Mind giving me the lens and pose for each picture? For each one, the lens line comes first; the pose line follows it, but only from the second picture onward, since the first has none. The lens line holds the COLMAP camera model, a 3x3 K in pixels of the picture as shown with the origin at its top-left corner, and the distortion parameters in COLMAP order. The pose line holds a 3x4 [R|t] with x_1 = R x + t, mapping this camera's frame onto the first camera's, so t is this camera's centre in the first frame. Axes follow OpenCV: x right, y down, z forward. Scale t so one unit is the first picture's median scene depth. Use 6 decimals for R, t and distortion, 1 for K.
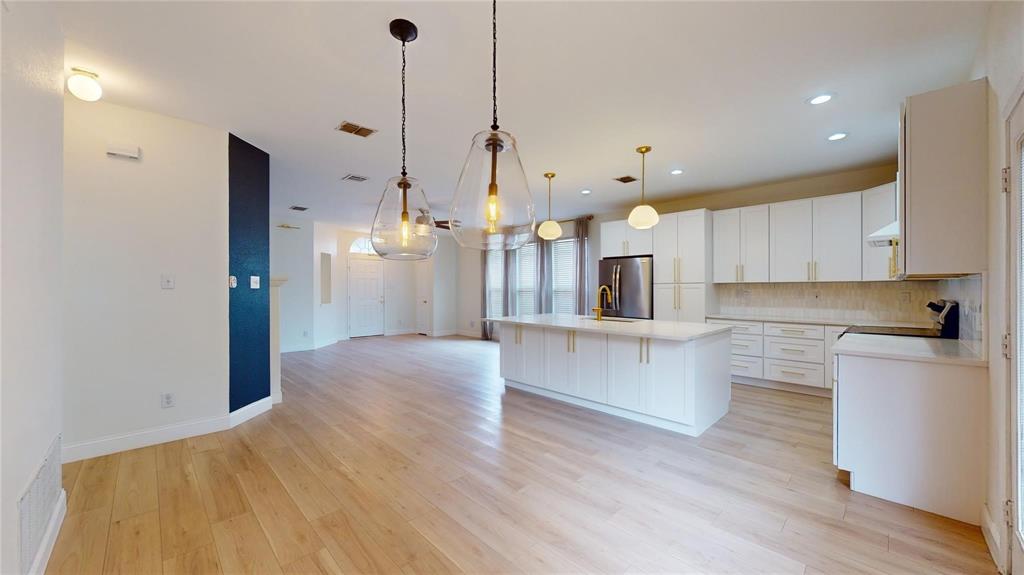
lens RADIAL K [[370.2, 0, 512.0], [0, 370.2, 287.5], [0, 0, 1]] dist [-0.000790, 0.000107]
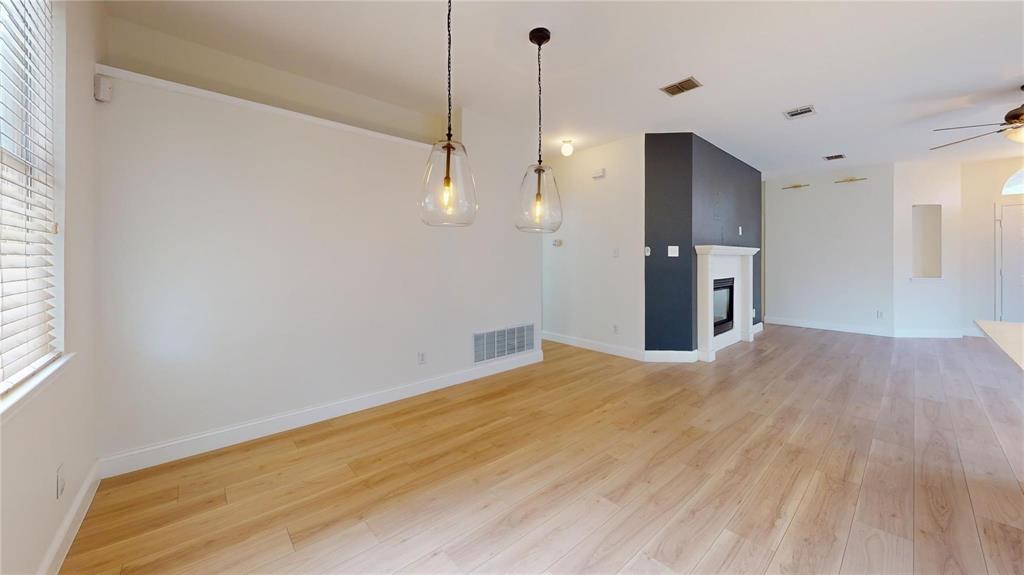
lens RADIAL K [[370.2, 0, 512.0], [0, 370.2, 287.5], [0, 0, 1]] dist [-0.000790, 0.000107]
pose [[-0.048640, 0.071567, -0.996249, 0.435225], [0.008104, 0.997425, 0.071255, 0.010864], [0.998783, -0.004607, -0.049095, 0.447117]]
